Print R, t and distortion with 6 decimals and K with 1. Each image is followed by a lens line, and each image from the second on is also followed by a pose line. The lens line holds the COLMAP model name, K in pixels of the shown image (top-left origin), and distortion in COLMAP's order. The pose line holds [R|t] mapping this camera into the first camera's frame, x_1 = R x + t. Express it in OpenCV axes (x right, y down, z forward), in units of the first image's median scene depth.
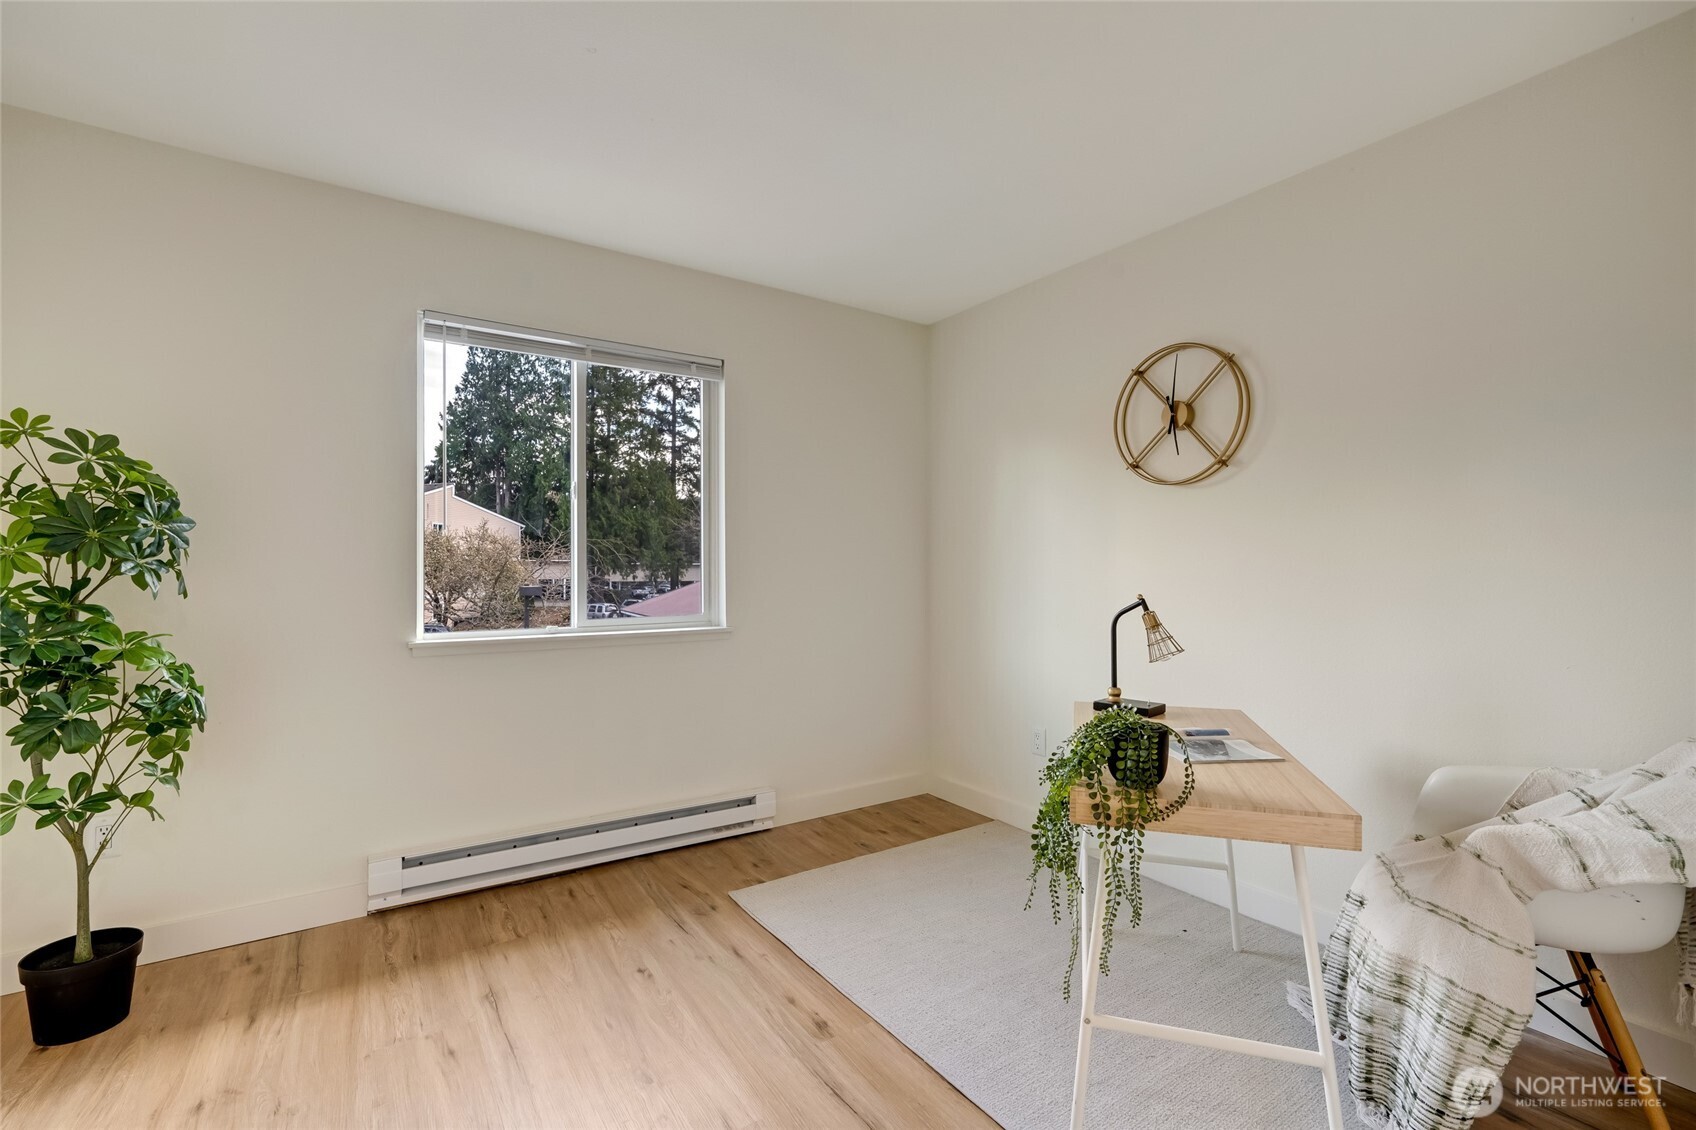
lens RADIAL K [[740.2, 0, 847.6], [0, 740.2, 569.5], [0, 0, 1]] dist [-0.001735, 0.000167]
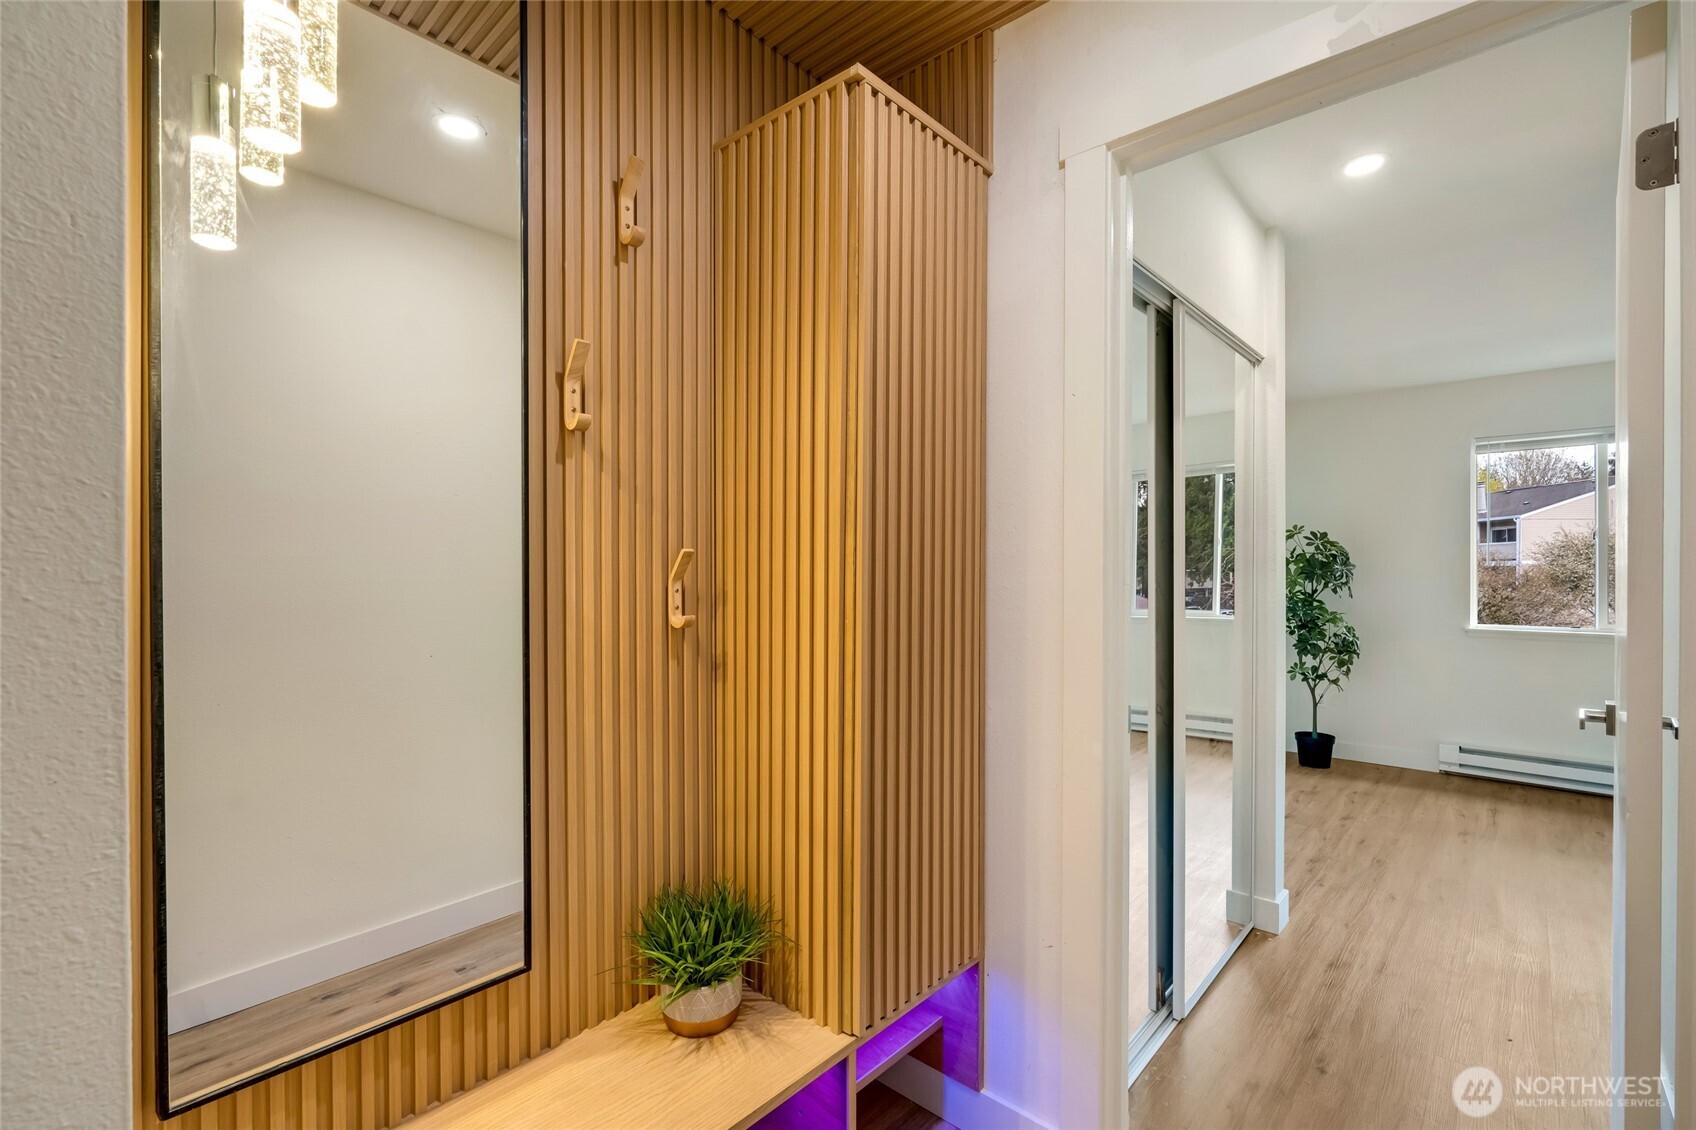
lens RADIAL K [[740.2, 0, 848.9], [0, 740.2, 573.5], [0, 0, 1]] dist [-0.001735, 0.000167]
pose [[0.236879, 0.002578, -0.971536, 1.038116], [-0.000998, 0.999997, 0.002410, -0.045756], [0.971539, 0.000398, 0.236881, -1.141179]]
